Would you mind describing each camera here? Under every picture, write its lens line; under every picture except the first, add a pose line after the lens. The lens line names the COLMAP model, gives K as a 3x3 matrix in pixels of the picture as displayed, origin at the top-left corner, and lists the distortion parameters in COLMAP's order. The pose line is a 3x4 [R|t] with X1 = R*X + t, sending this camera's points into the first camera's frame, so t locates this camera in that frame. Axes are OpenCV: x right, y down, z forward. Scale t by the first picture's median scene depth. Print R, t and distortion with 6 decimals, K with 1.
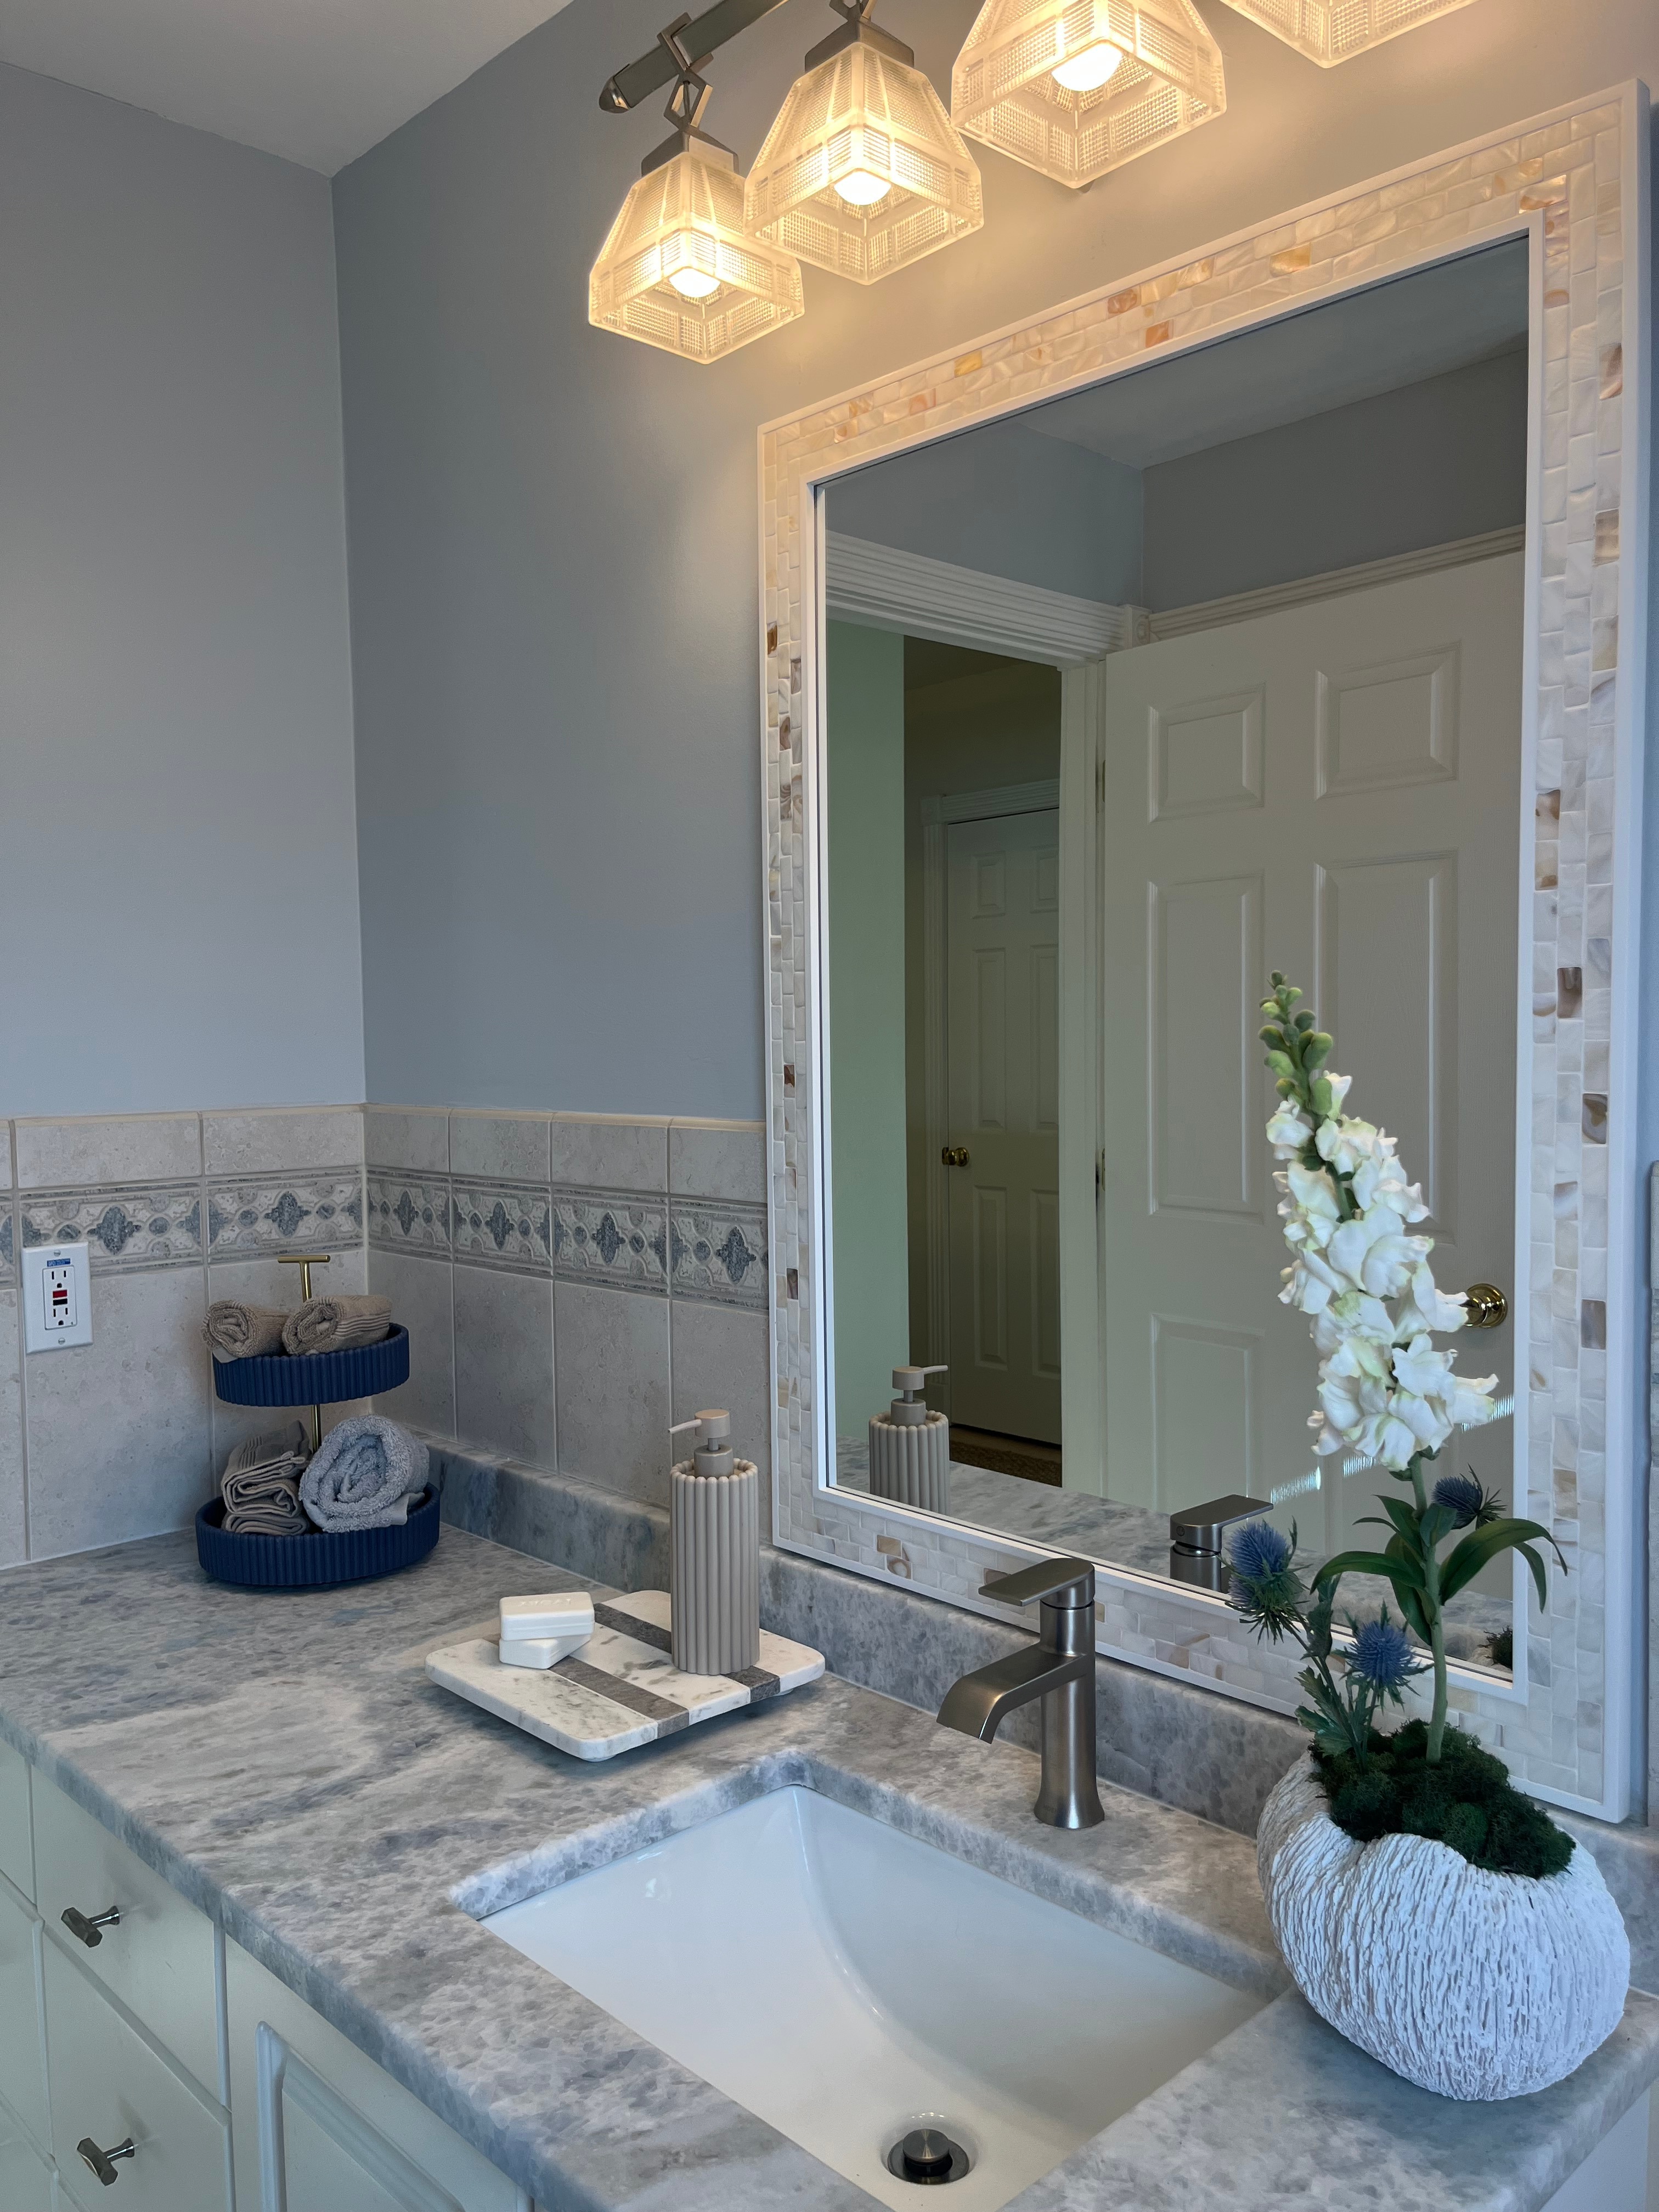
lens RADIAL K [[1672.4, 0, 829.8], [0, 1672.4, 1126.0], [0, 0, 1]] dist [0.052211, -0.060825]
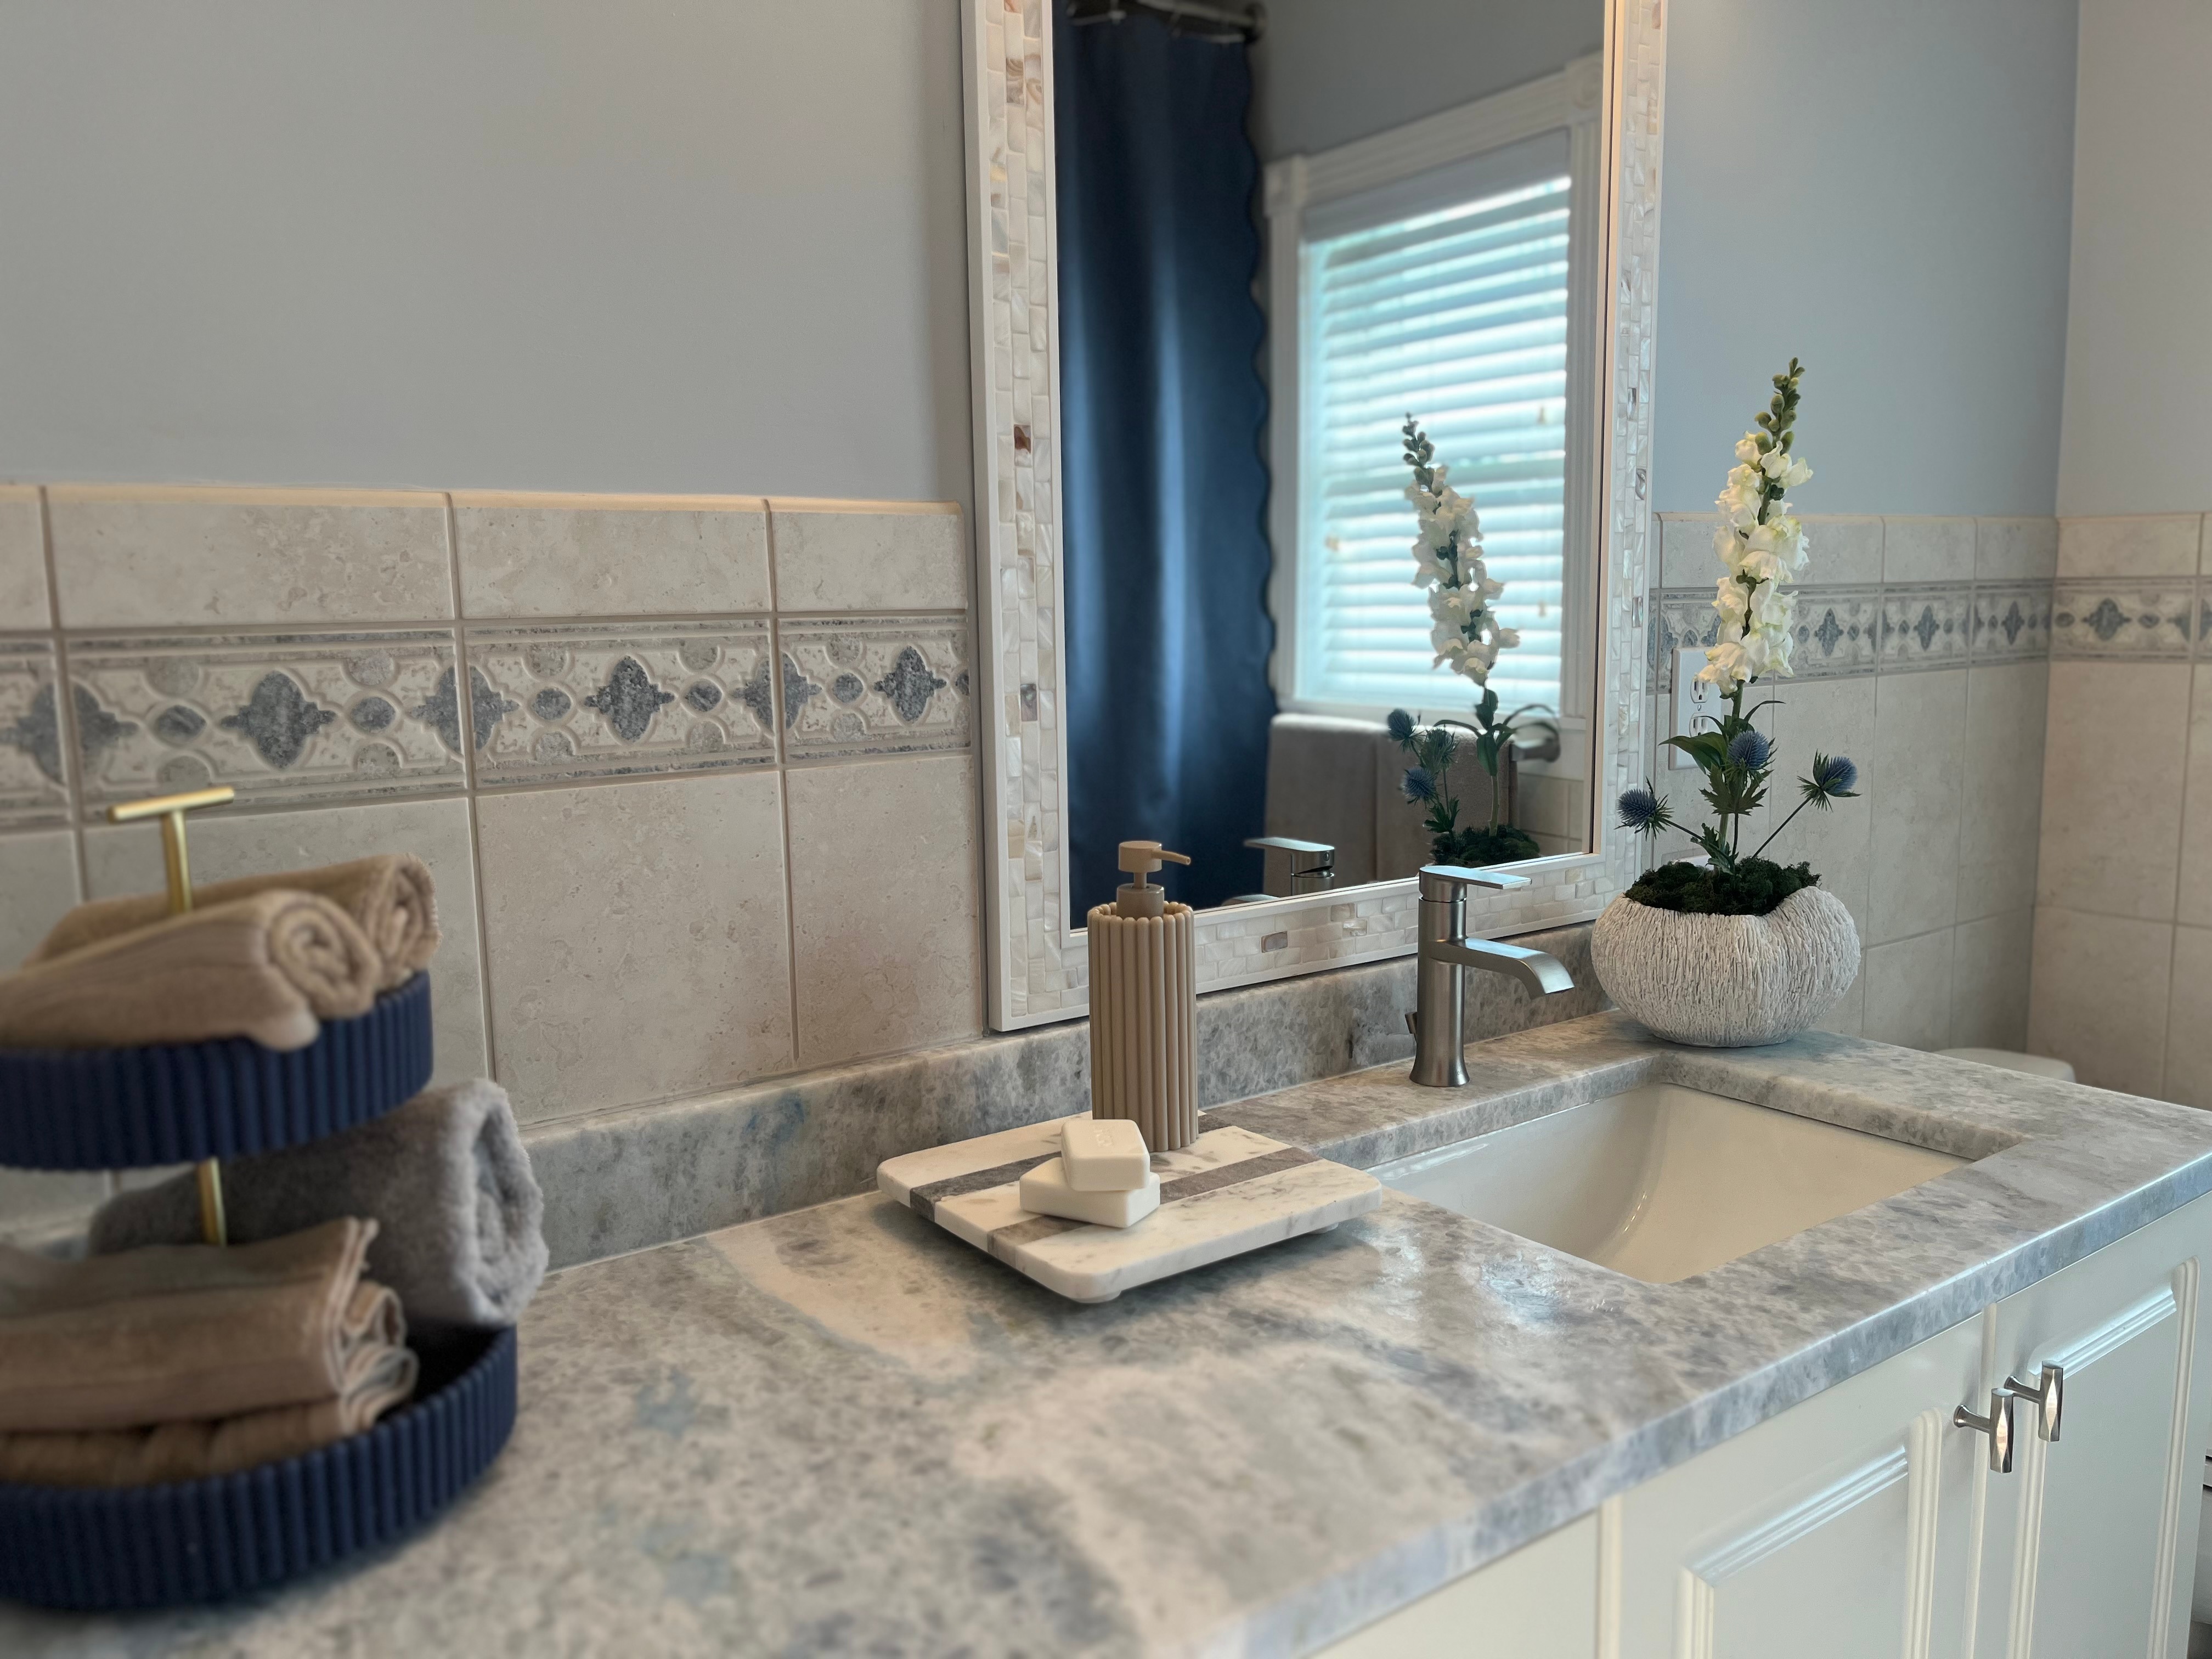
lens RADIAL K [[1672.4, 0, 1154.5], [0, 1672.4, 826.3], [0, 0, 1]] dist [0.052211, -0.060825]
pose [[0.123251, -0.133273, 0.983386, -0.781467], [0.067791, 0.989757, 0.125640, 0.052873], [-0.990057, 0.051180, 0.131024, 0.790849]]
